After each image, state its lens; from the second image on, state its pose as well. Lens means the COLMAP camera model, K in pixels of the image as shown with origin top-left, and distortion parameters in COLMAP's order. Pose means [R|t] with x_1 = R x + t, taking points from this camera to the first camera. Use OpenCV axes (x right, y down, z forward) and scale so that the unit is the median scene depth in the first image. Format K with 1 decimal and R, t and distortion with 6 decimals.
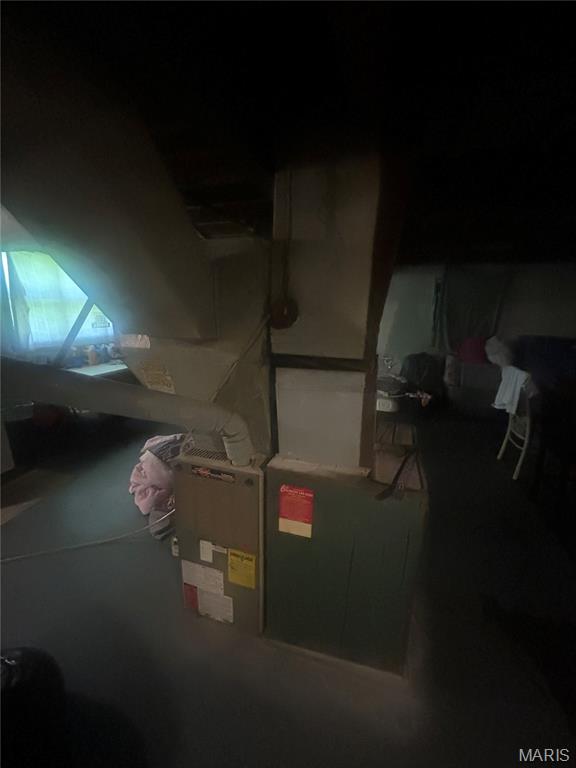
lens RADIAL K [[310.7, 0, 290.1], [0, 310.7, 386.7], [0, 0, 1]] dist [-0.003740, 0.000005]
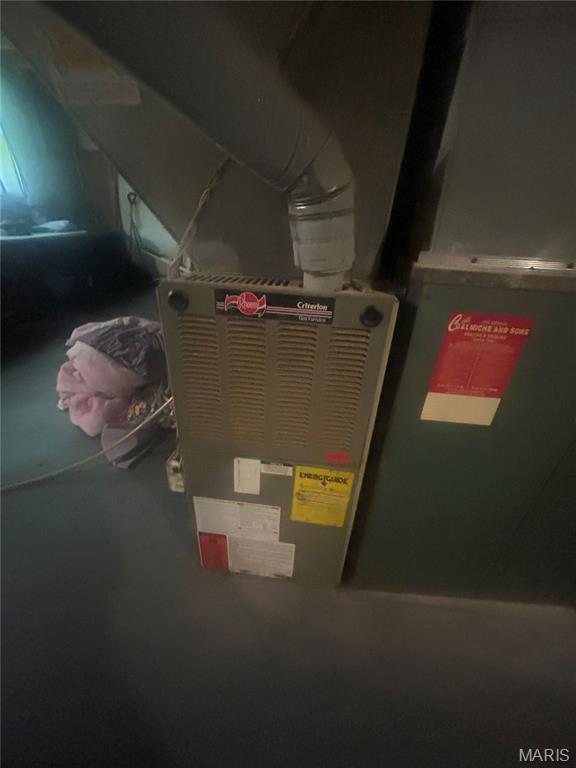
lens RADIAL K [[310.7, 0, 286.5], [0, 310.7, 382.0], [0, 0, 1]] dist [-0.003740, 0.000005]
pose [[0.981013, -0.073410, 0.179510, -0.265185], [0.028959, 0.970664, 0.238689, 0.236361], [-0.191766, -0.228958, 0.954360, 0.489834]]
